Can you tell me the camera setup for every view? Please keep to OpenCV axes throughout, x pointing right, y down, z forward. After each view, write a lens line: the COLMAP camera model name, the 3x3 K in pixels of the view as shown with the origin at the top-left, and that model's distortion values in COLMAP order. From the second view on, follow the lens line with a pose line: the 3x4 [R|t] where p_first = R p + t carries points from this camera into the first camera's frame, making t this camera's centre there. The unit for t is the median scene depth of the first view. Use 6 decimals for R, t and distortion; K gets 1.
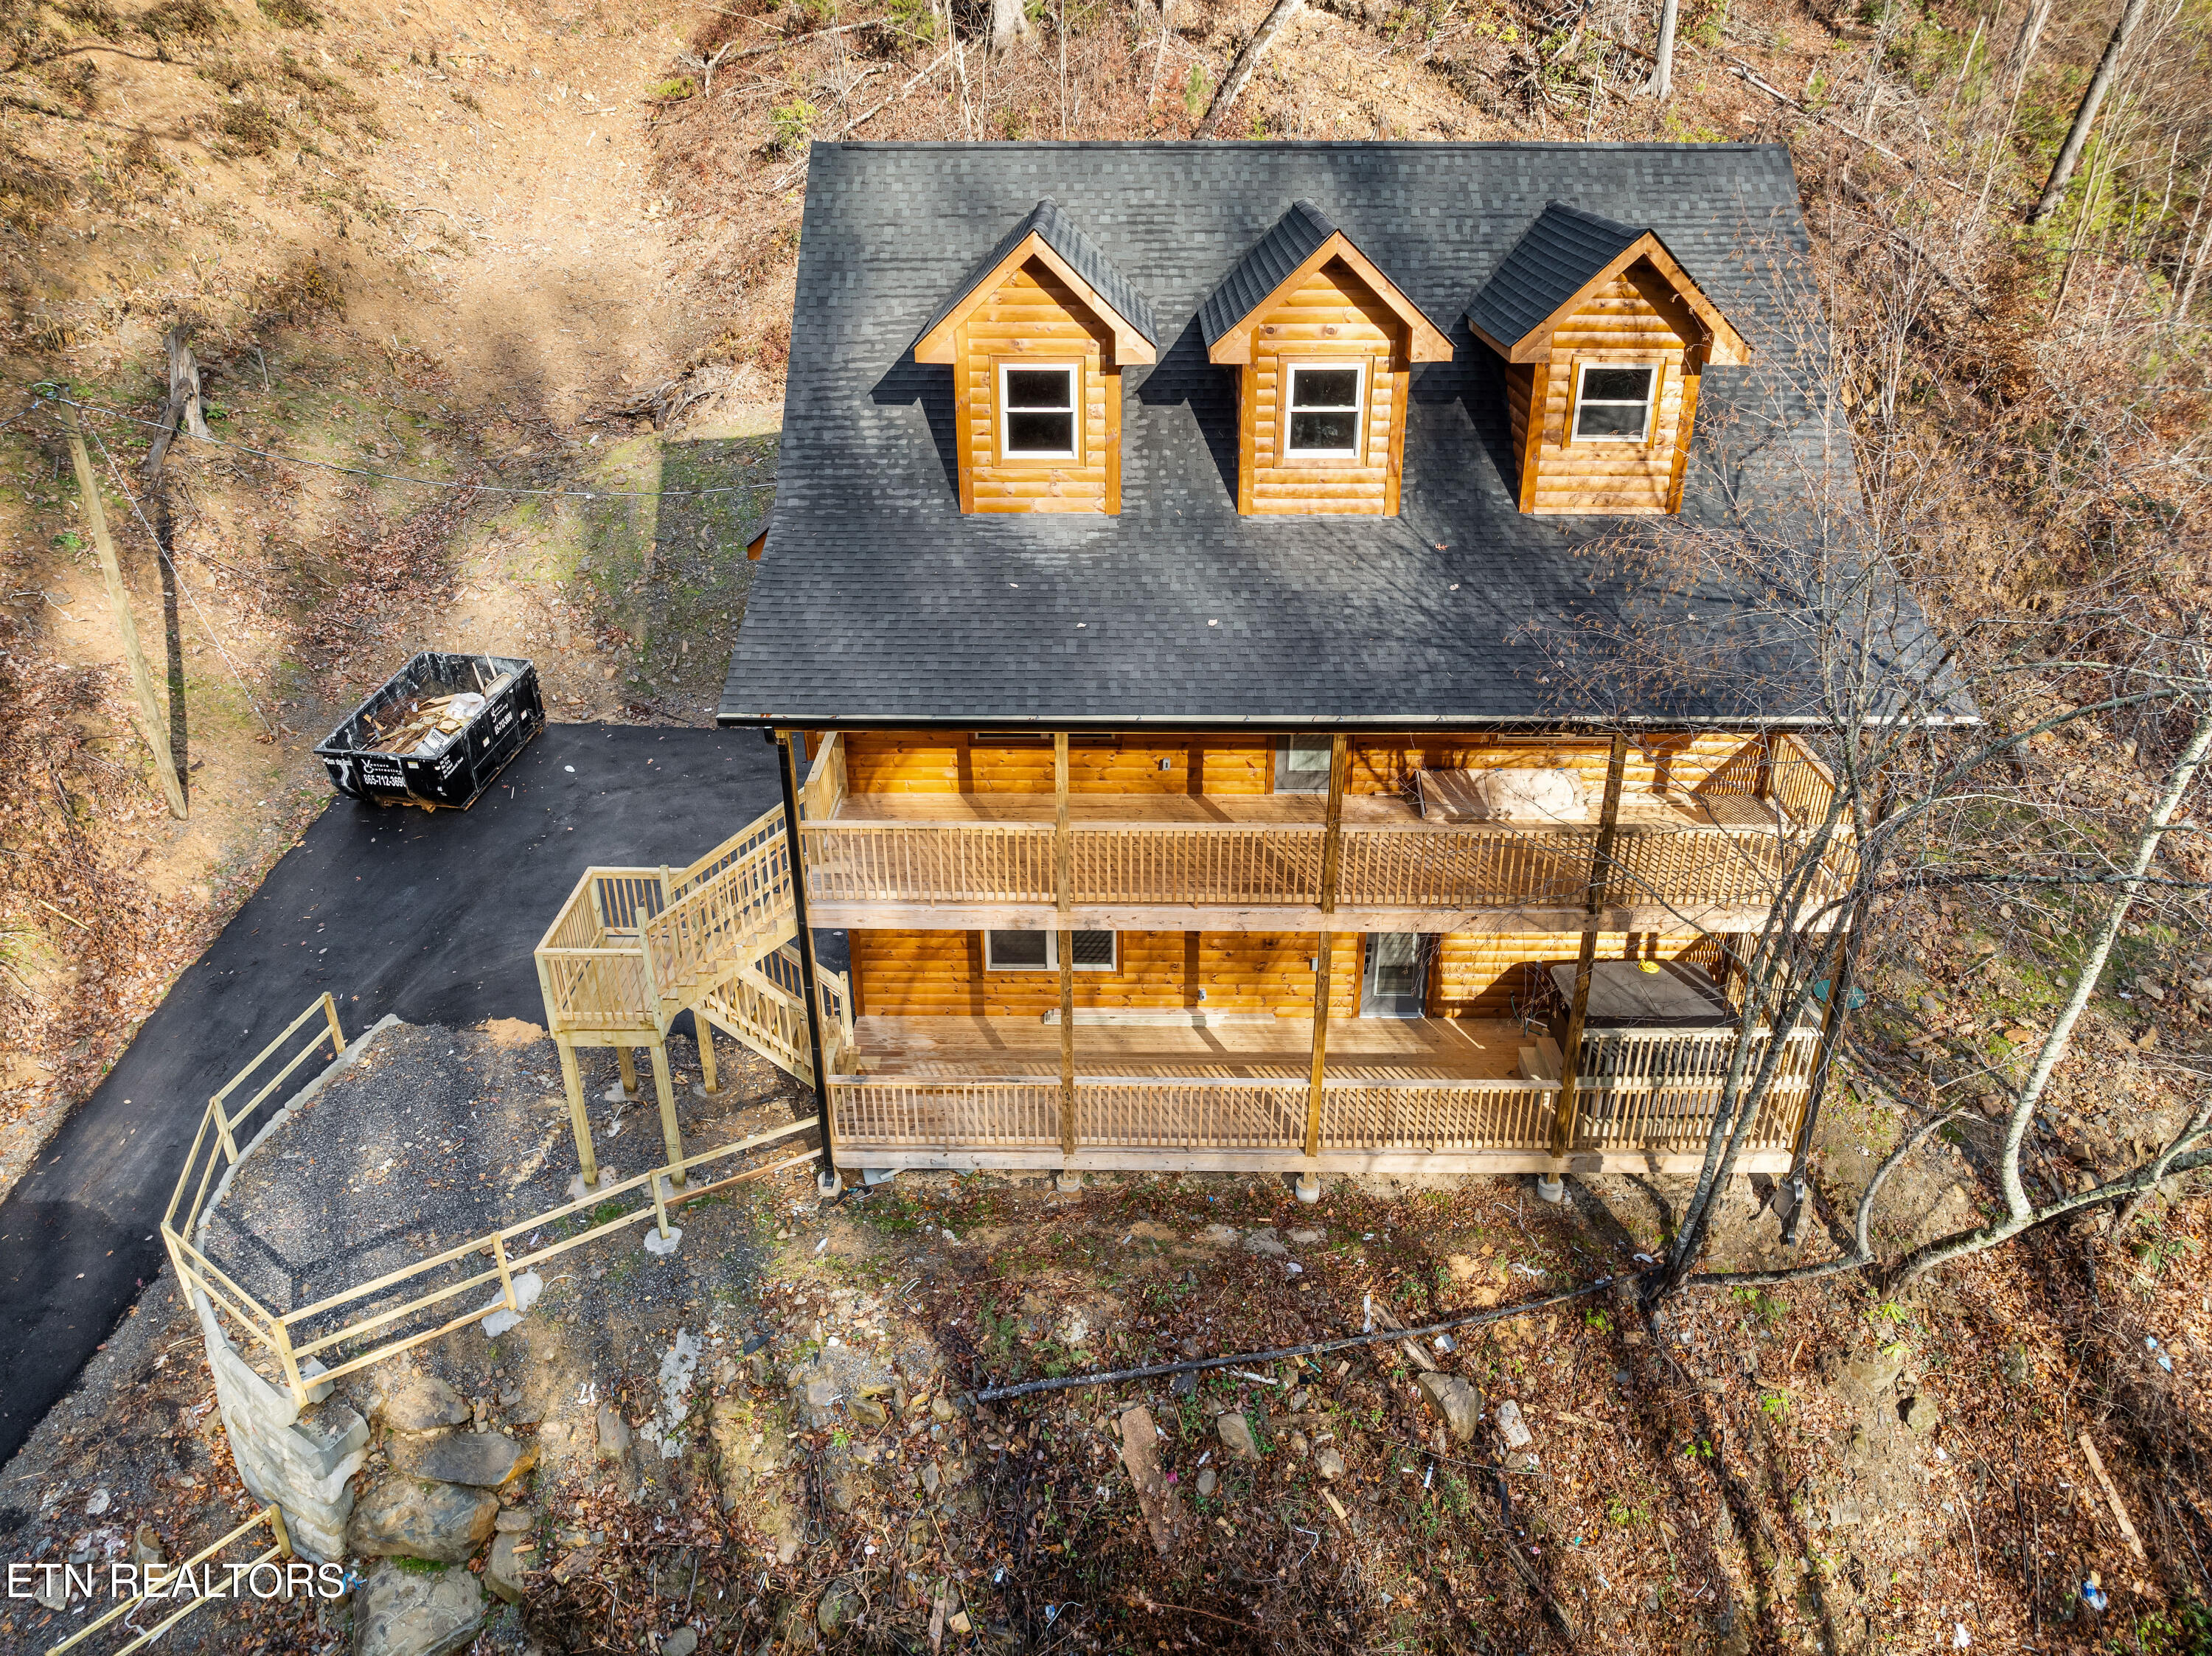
lens RADIAL K [[1576.4, 0, 1124.0], [0, 1576.4, 783.0], [0, 0, 1]] dist [-0.036370, 0.014317]
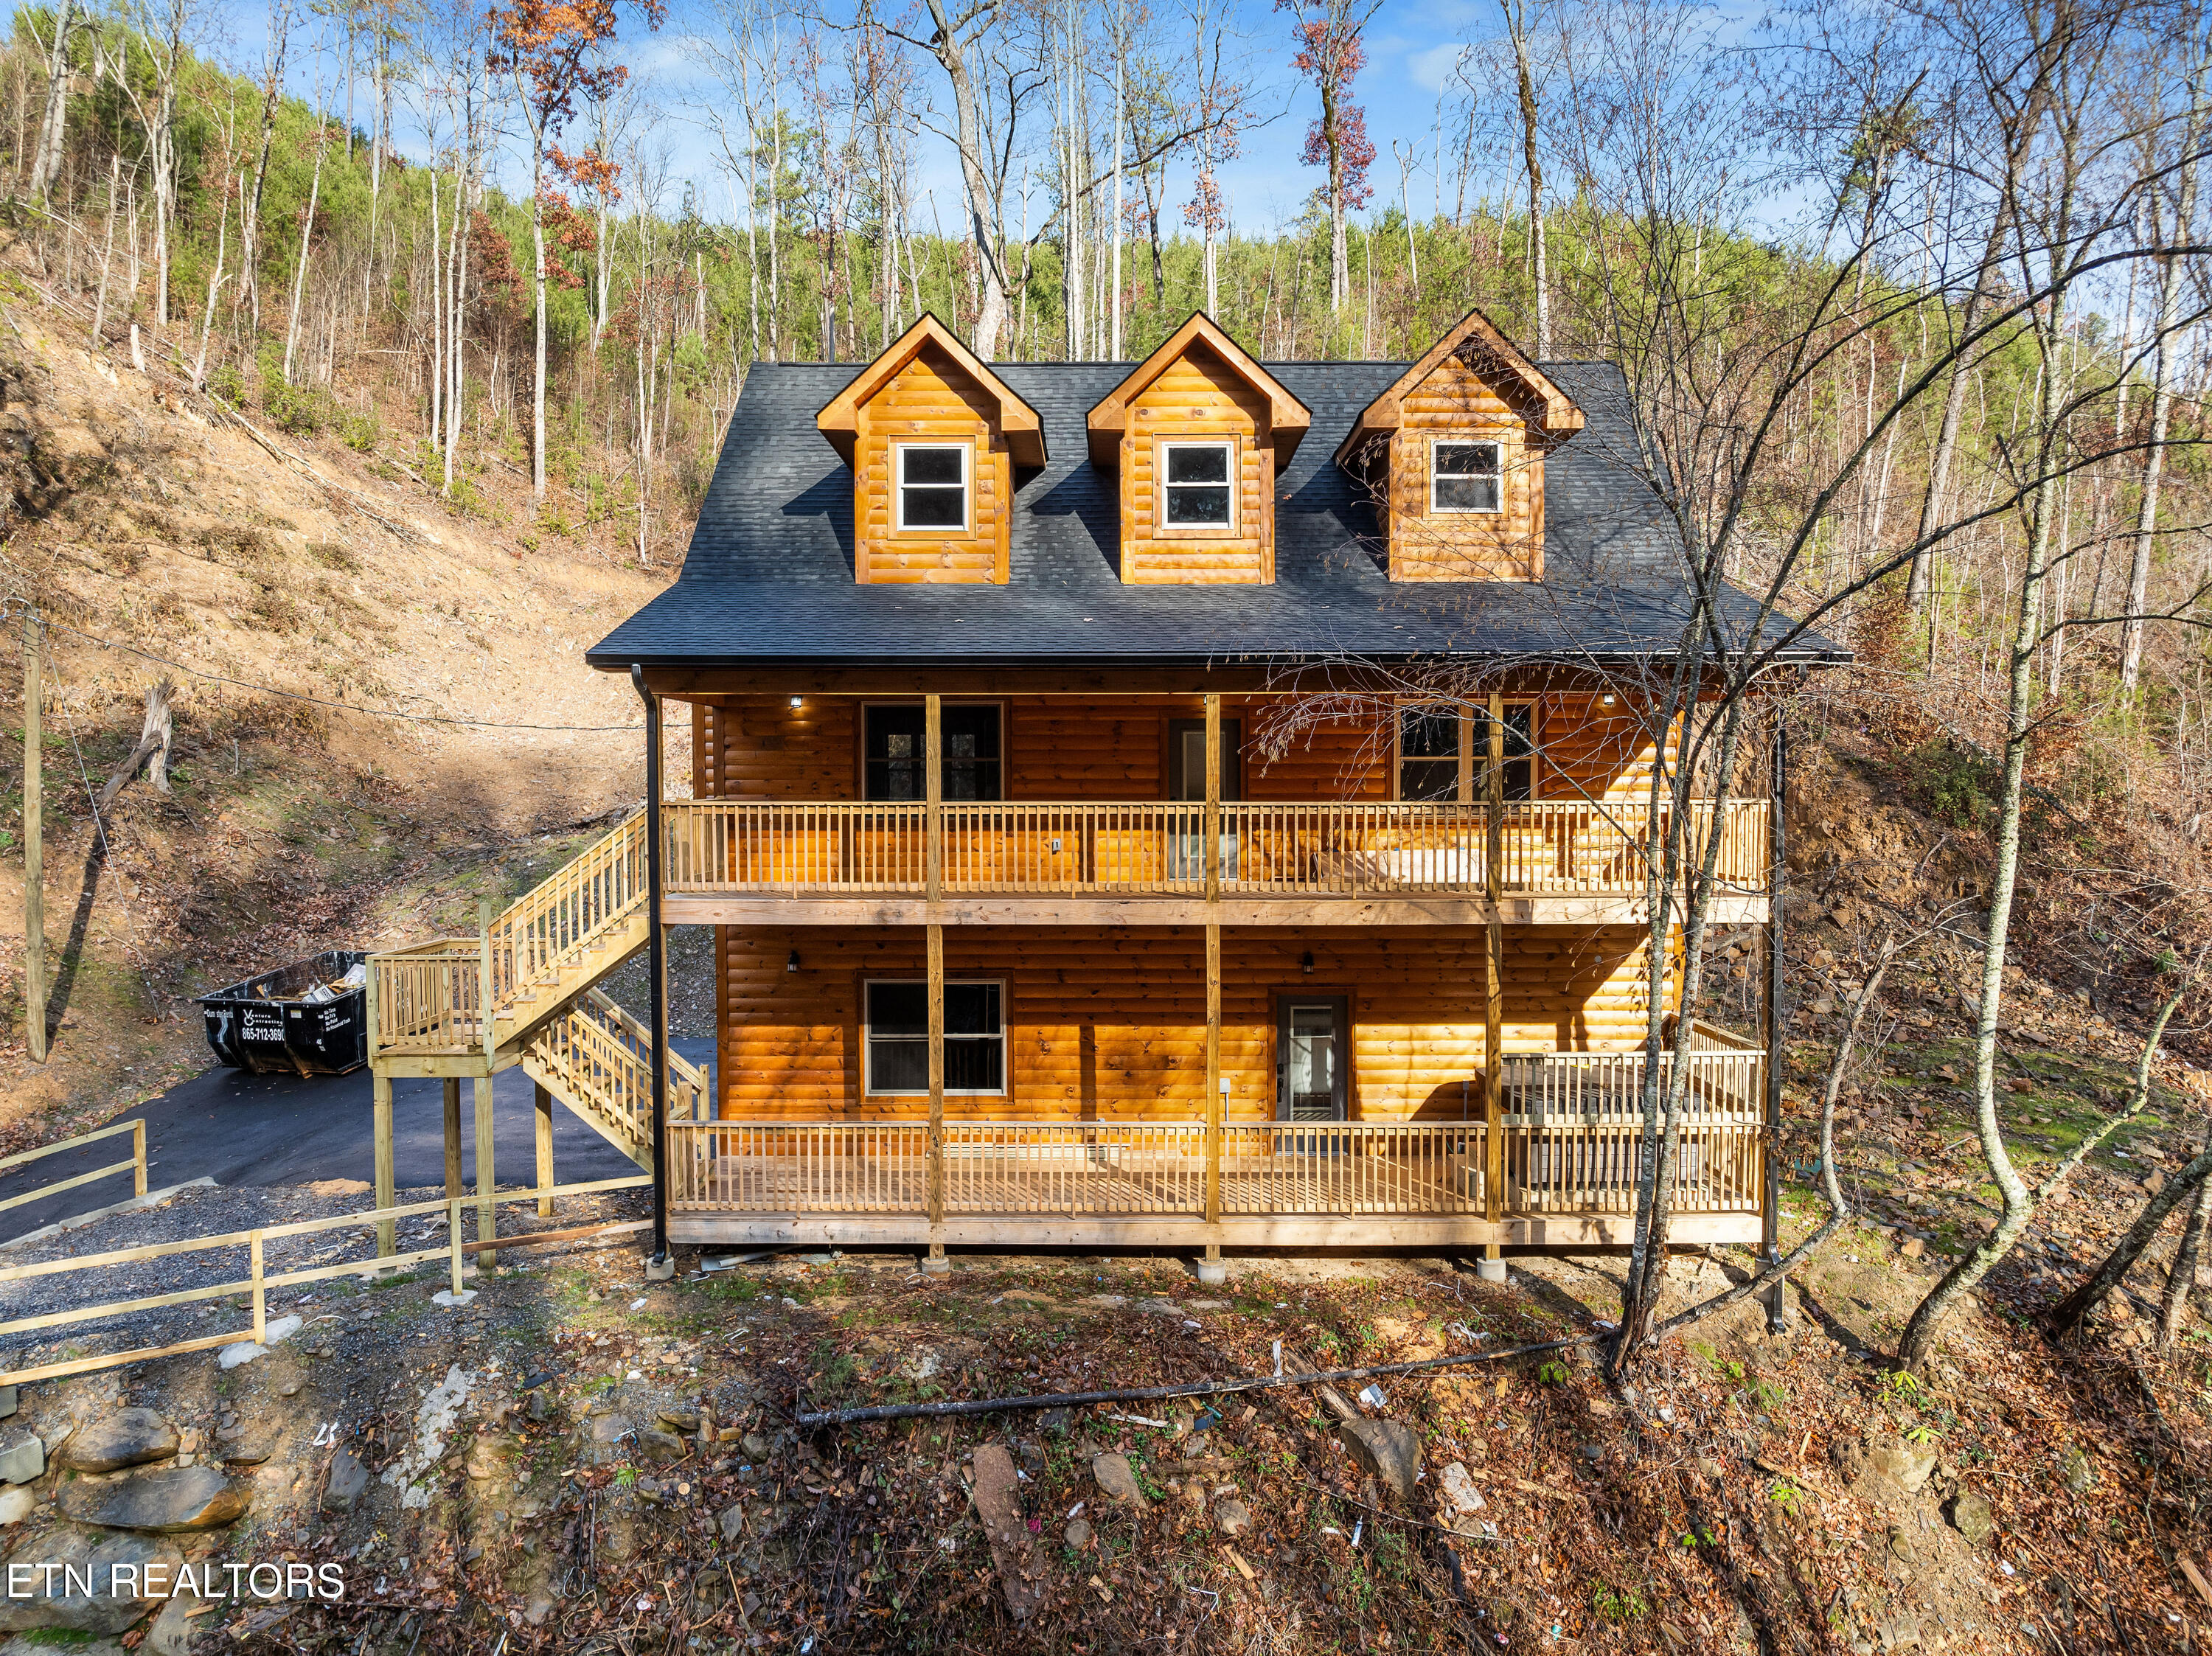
lens RADIAL K [[1576.4, 0, 1110.8], [0, 1576.4, 815.2], [0, 0, 1]] dist [-0.036370, 0.014317]
pose [[0.999983, -0.003714, 0.004524, 0.062780], [0.005249, 0.910911, -0.412569, 0.412975], [-0.002588, 0.412586, 0.910915, 0.115057]]
